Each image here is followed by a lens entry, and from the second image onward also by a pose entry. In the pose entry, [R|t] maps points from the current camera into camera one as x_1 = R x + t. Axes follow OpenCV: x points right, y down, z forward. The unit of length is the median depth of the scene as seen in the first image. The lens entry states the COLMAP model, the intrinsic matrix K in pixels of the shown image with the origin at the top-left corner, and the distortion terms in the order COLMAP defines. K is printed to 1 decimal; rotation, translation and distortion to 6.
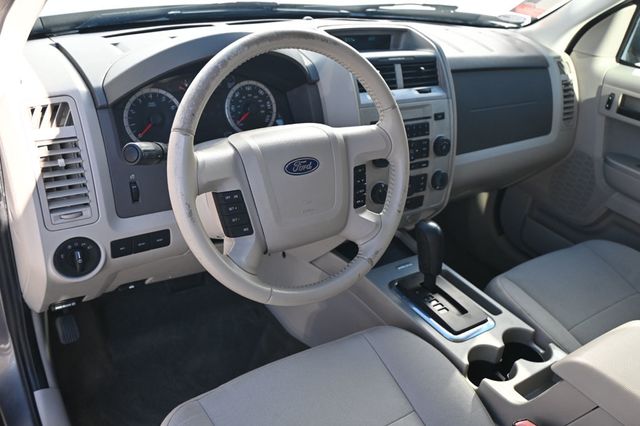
lens RADIAL K [[587.1, 0, 321.1], [0, 587.1, 216.1], [0, 0, 1]] dist [-0.010067, 0.000000]
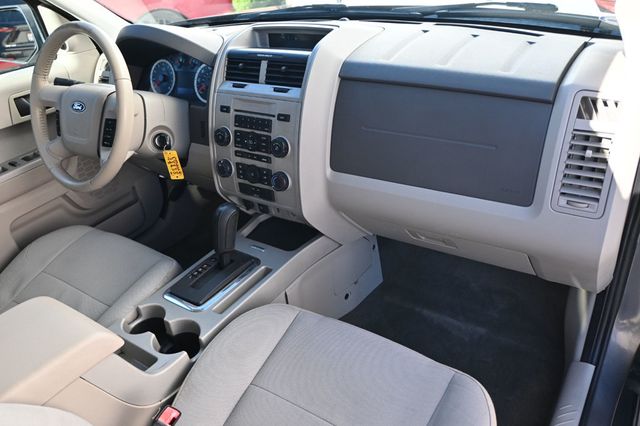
lens RADIAL K [[504.8, 0, 320.6], [0, 504.8, 209.3], [0, 0, 1]] dist [-0.027921, 0.002294]
pose [[0.302861, 0.338177, -0.891017, 1.043543], [-0.314187, 0.918089, 0.241659, -0.255903], [0.899757, 0.206757, 0.384304, 0.767868]]
